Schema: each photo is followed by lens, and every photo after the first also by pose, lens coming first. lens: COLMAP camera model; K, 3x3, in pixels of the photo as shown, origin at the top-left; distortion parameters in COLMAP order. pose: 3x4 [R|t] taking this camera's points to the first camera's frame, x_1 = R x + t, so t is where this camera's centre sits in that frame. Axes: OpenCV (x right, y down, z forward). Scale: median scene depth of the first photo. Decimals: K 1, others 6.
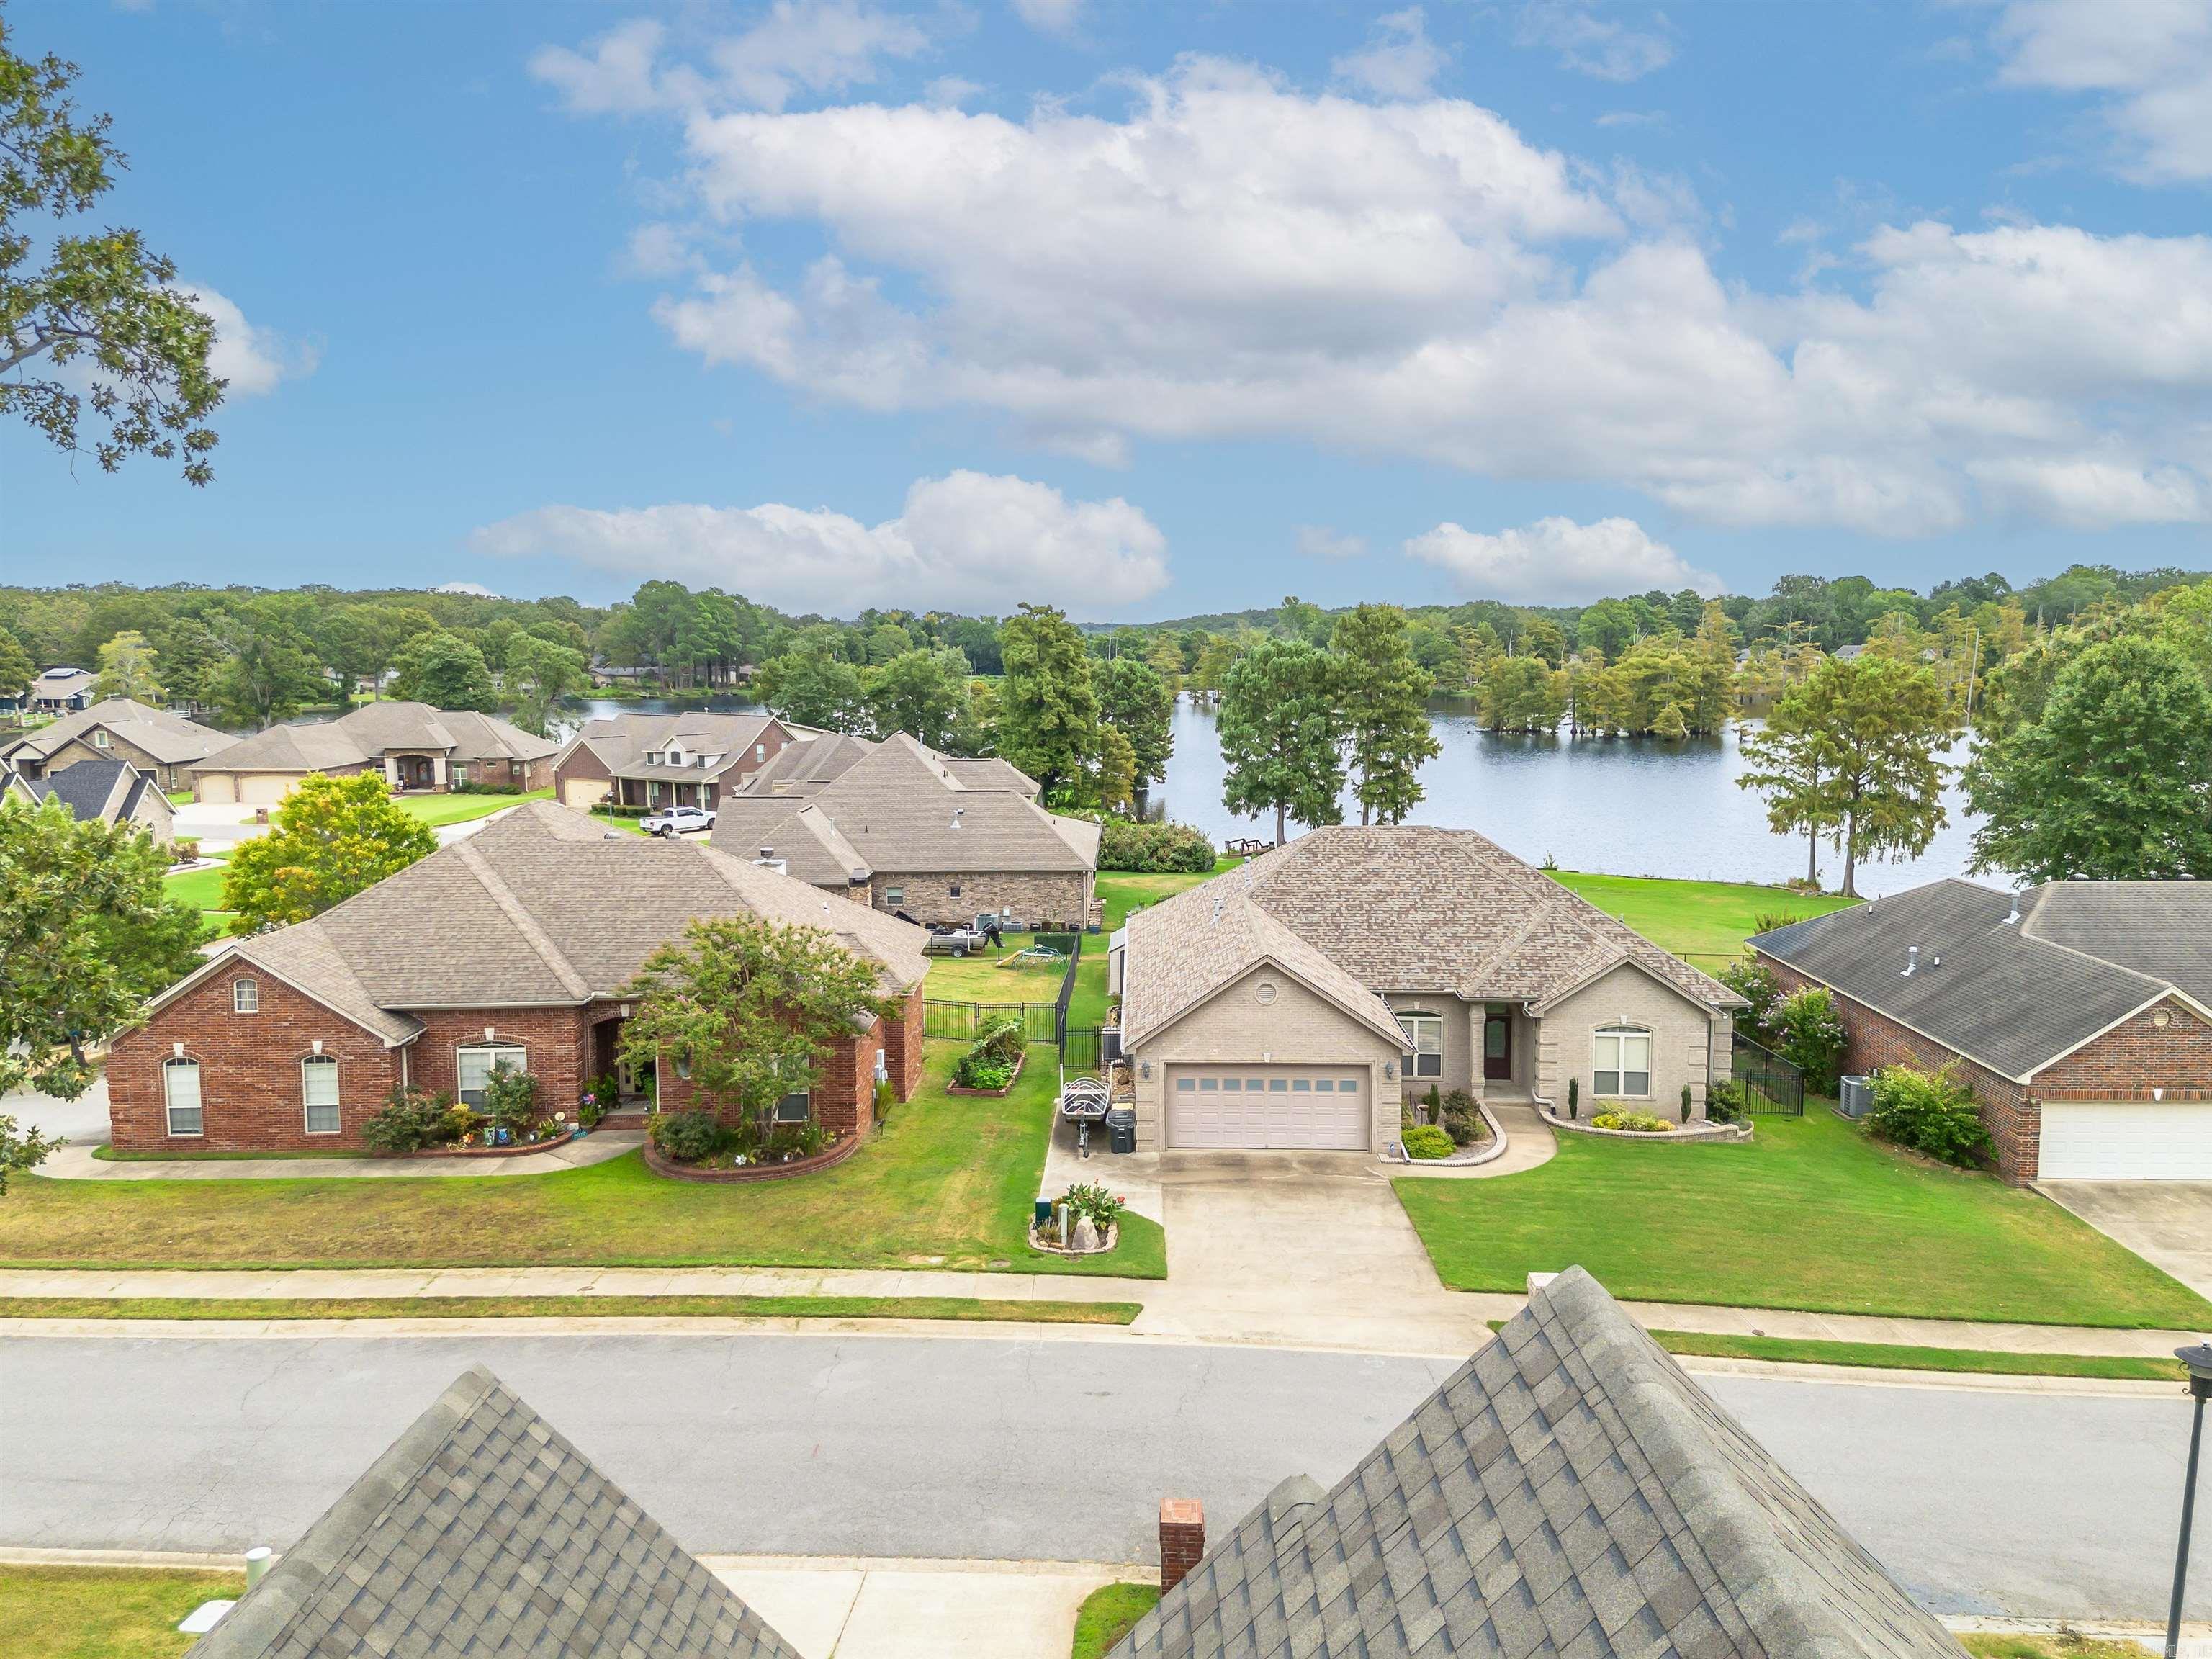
lens RADIAL K [[1569.8, 0, 1114.7], [0, 1569.8, 834.7], [0, 0, 1]] dist [0.158797, -0.045942]
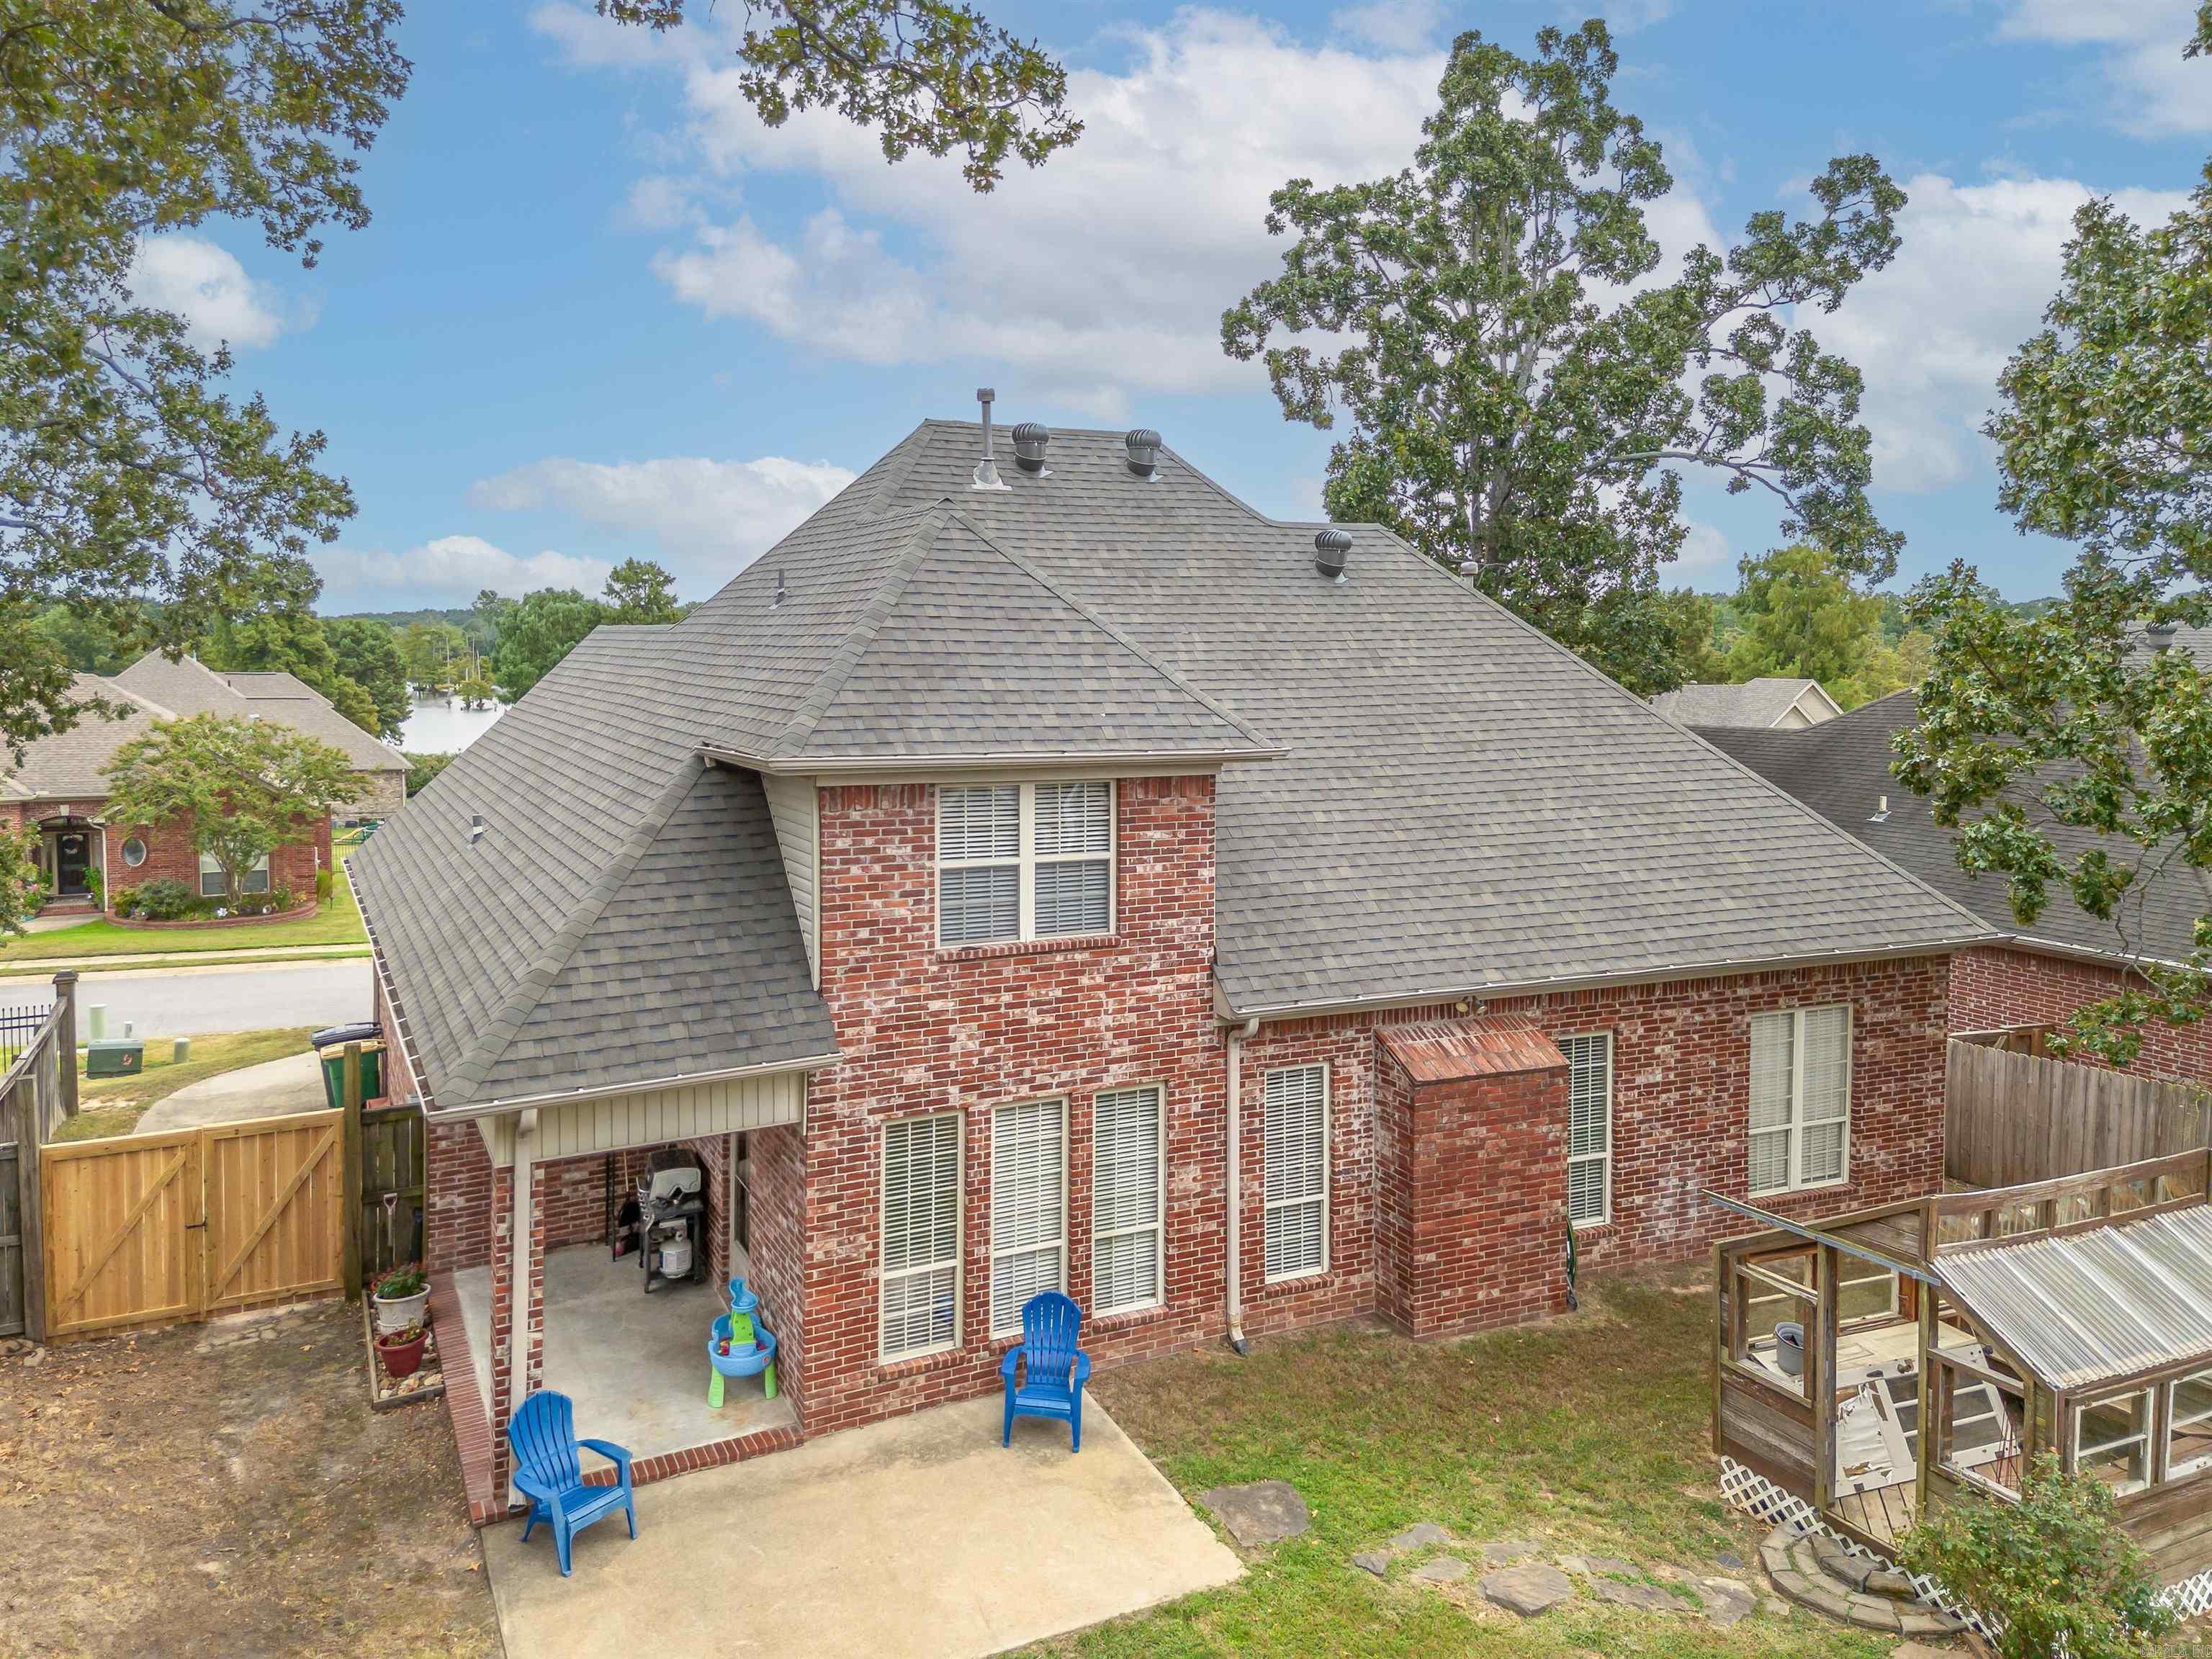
lens RADIAL K [[1569.8, 0, 1076.4], [0, 1569.8, 755.1], [0, 0, 1]] dist [0.158797, -0.045942]
pose [[0.890438, -0.019834, 0.454672, -0.387101], [0.045538, 0.997919, -0.045652, 0.301624], [-0.452820, 0.061355, 0.889488, -0.677138]]
